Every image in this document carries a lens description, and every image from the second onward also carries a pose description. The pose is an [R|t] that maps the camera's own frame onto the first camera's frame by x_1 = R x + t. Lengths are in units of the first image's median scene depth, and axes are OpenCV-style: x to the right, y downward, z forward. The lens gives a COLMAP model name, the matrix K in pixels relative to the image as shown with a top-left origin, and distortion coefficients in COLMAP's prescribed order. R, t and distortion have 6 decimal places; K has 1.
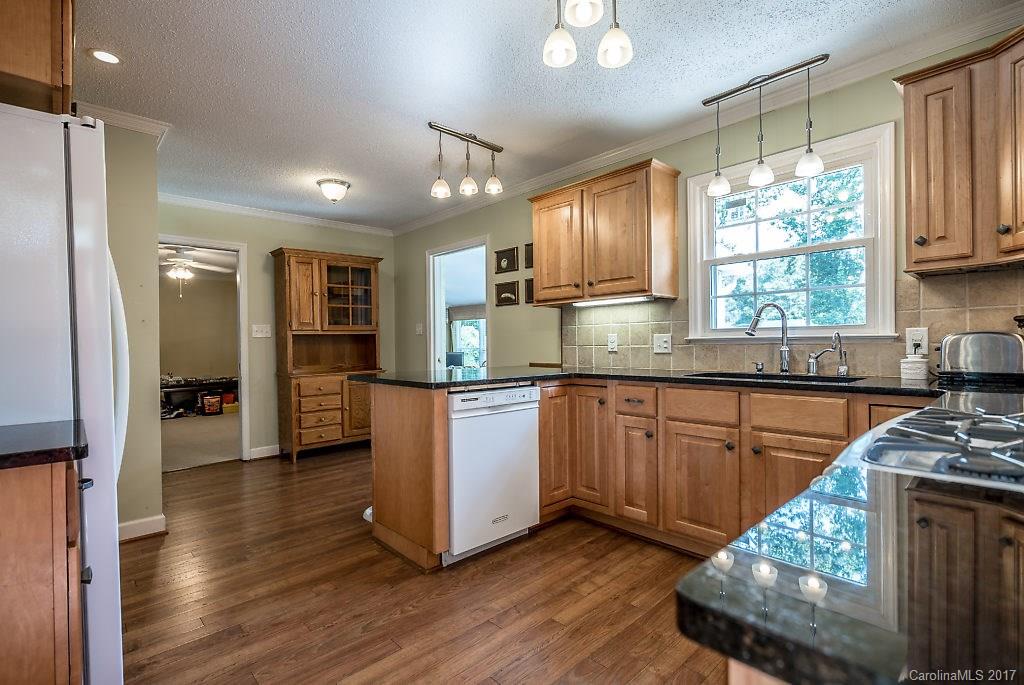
lens RADIAL K [[471.3, 0, 505.4], [0, 471.3, 345.7], [0, 0, 1]] dist [-0.011117, 0.001976]
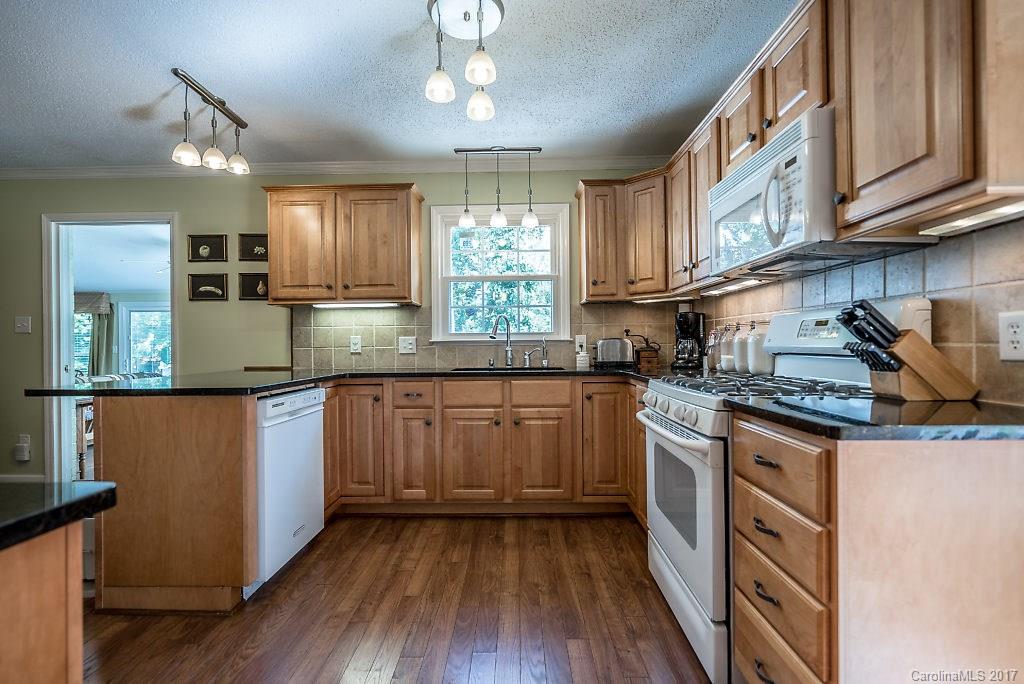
lens RADIAL K [[471.3, 0, 491.8], [0, 471.3, 345.1], [0, 0, 1]] dist [-0.011117, 0.001976]
pose [[0.704232, 0.004854, 0.709953, -0.395064], [0.003298, 0.999943, -0.010108, 0.009131], [-0.709962, 0.009460, 0.704176, 0.063585]]
